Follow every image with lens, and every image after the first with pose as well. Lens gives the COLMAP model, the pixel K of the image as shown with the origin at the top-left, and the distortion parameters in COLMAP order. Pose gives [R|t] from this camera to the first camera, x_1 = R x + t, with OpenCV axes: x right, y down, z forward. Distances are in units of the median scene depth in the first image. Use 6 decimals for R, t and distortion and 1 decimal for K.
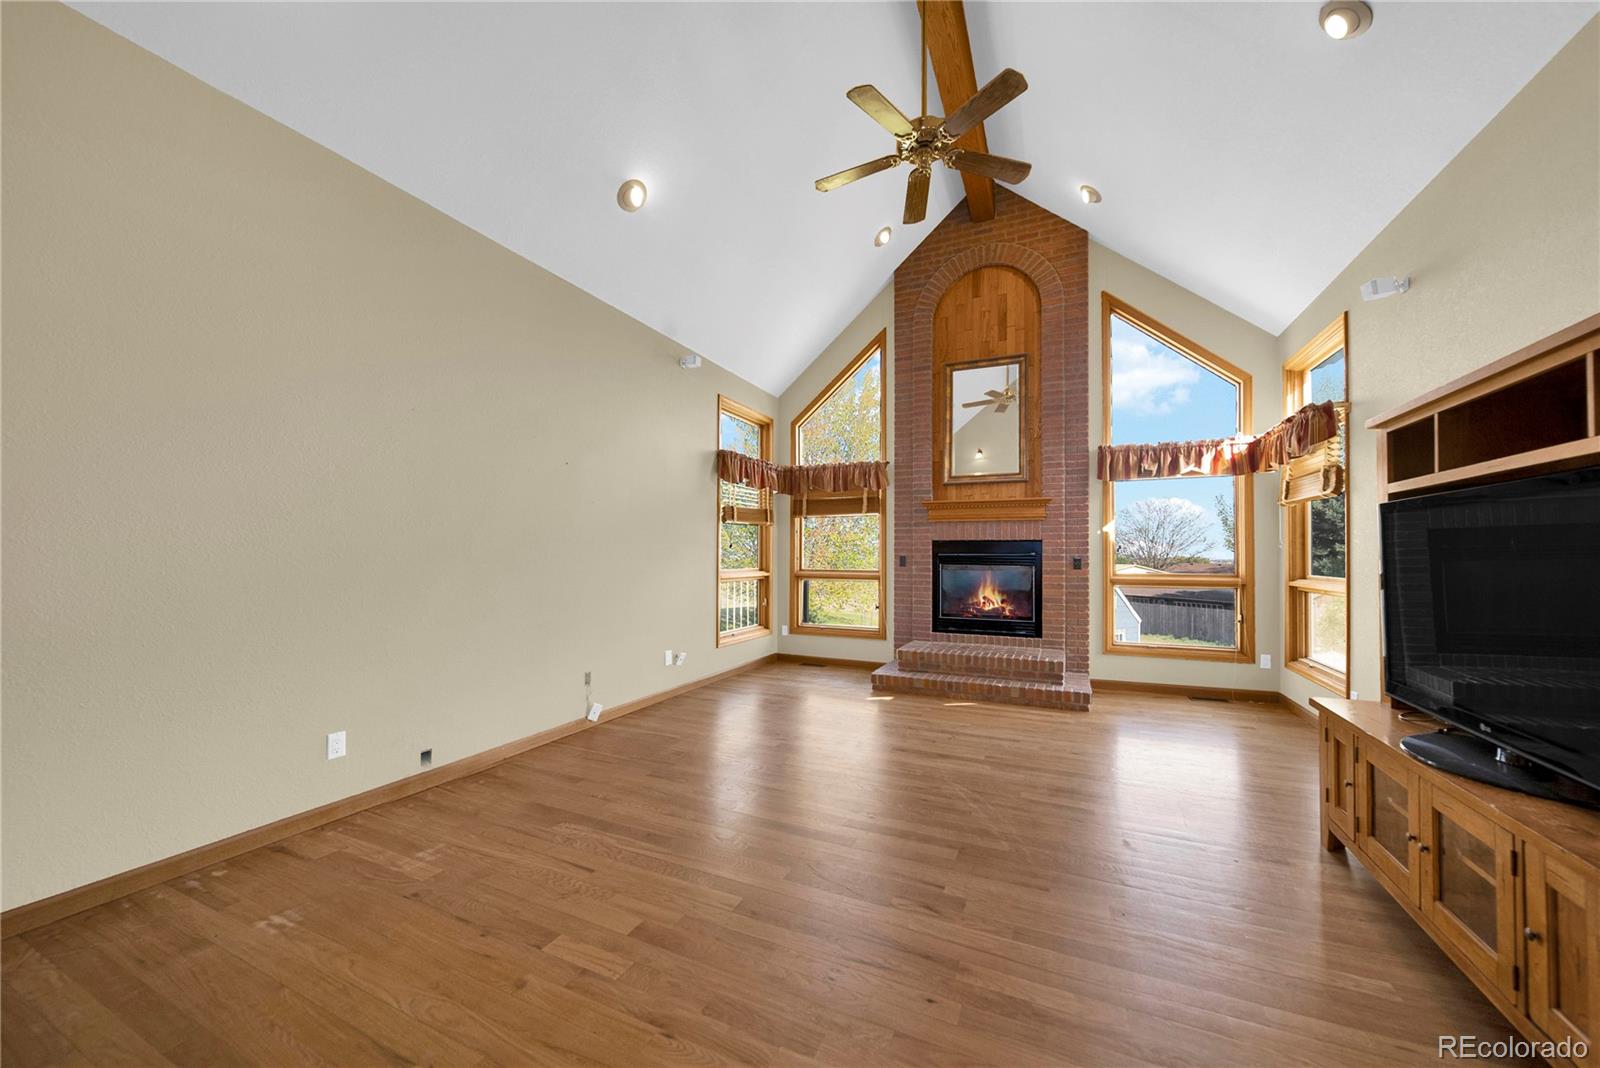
lens RADIAL K [[571.8, 0, 801.3], [0, 571.8, 535.8], [0, 0, 1]] dist [-0.003890, -0.000284]
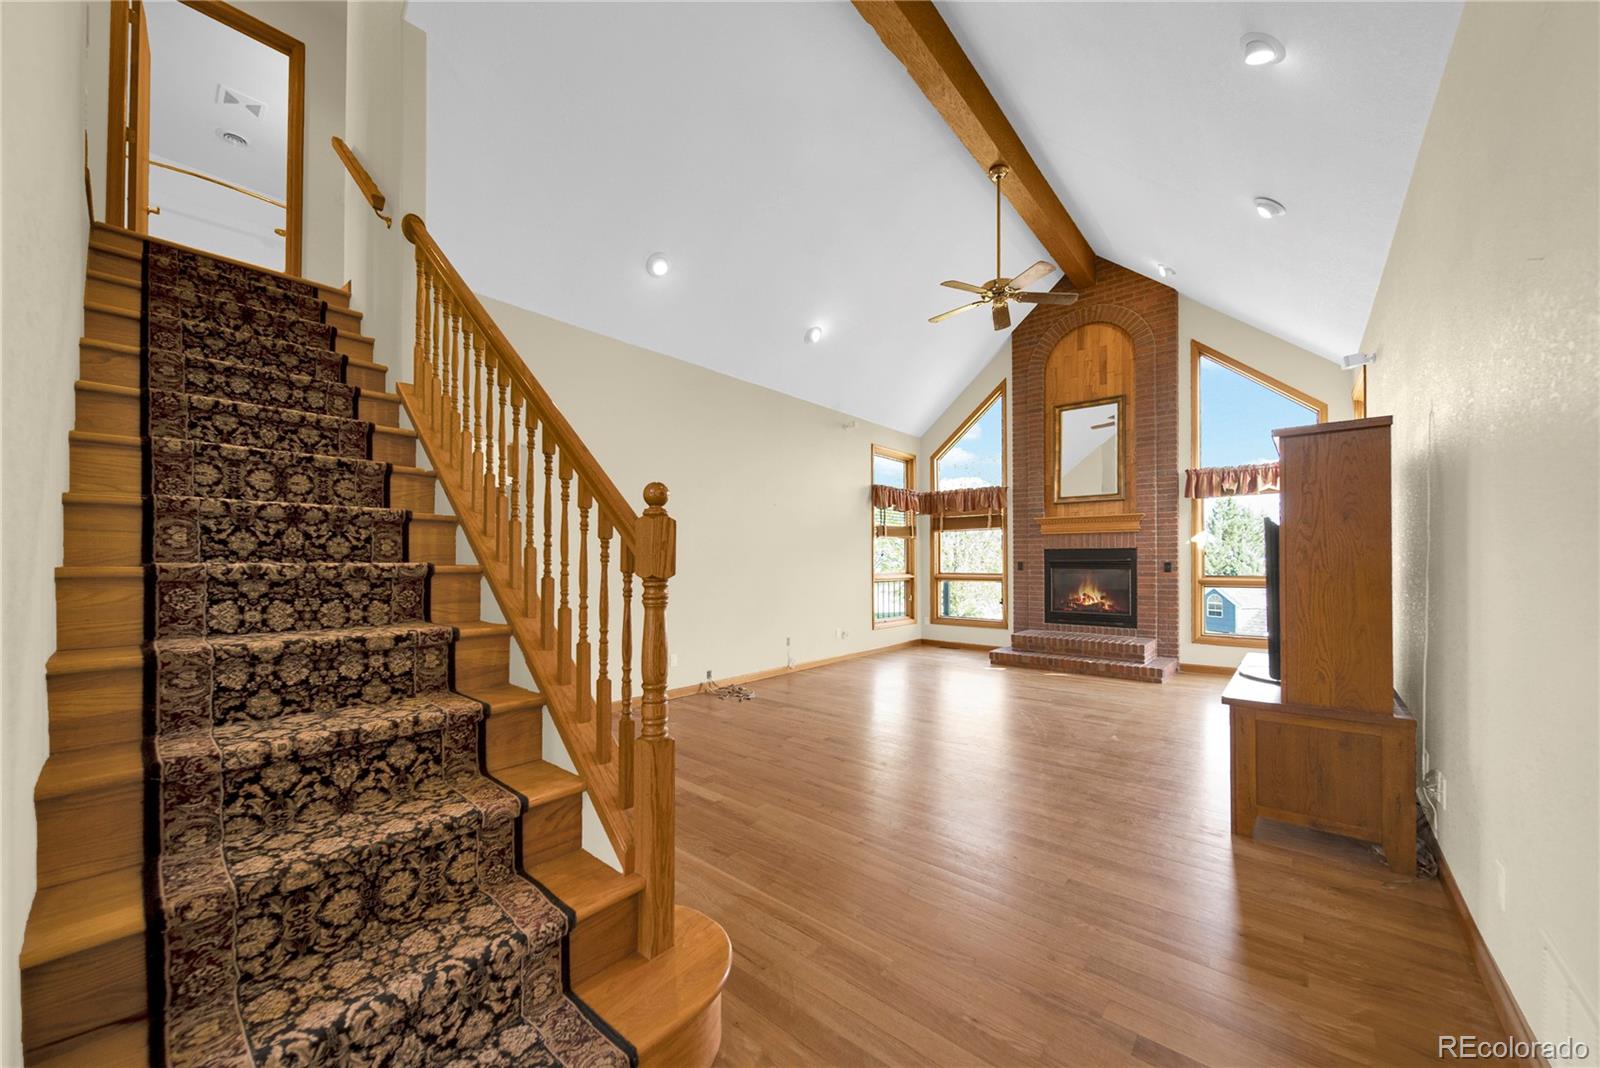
lens RADIAL K [[571.8, 0, 813.9], [0, 571.8, 564.6], [0, 0, 1]] dist [-0.003890, -0.000284]
pose [[0.964797, -0.004037, -0.262964, 0.076066], [0.014249, 0.999216, 0.036939, -0.012222], [0.262609, -0.039386, 0.964098, -0.350074]]
